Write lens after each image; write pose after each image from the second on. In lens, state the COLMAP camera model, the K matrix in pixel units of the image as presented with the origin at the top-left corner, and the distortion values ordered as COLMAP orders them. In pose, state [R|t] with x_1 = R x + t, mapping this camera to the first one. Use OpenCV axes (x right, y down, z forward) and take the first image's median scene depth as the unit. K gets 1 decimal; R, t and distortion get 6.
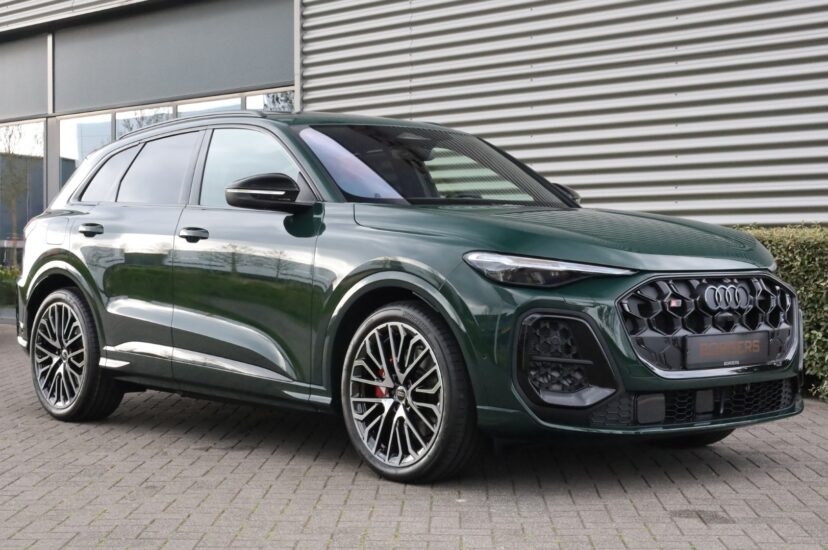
lens RADIAL K [[1289.0, 0, 414.0], [0, 1289.0, 275.0], [0, 0, 1]] dist [-0.000741, 0.028942]
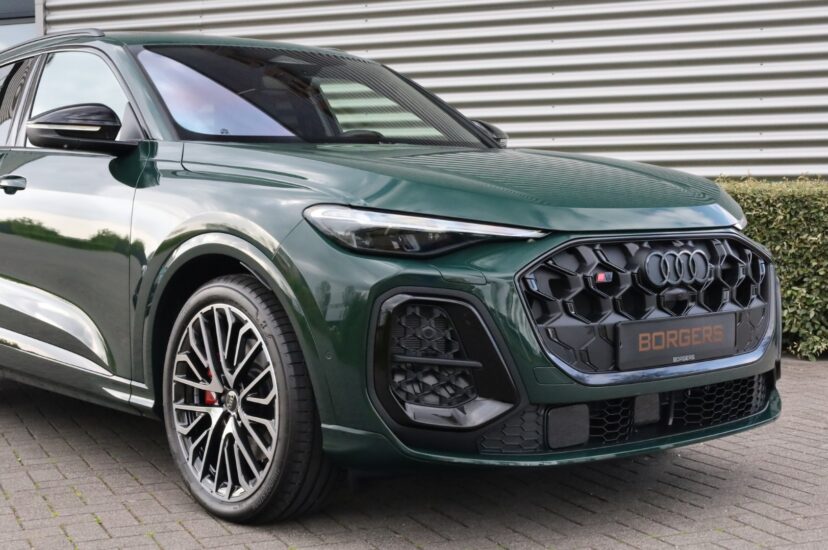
lens RADIAL K [[1220.1, 0, 414.0], [0, 1220.1, 275.0], [0, 0, 1]] dist [0.006127, -0.013079]
pose [[0.999960, -0.006223, 0.006481, 0.090904], [0.005949, 0.999118, 0.041565, -0.007484], [-0.006734, -0.041525, 0.999115, 0.319197]]
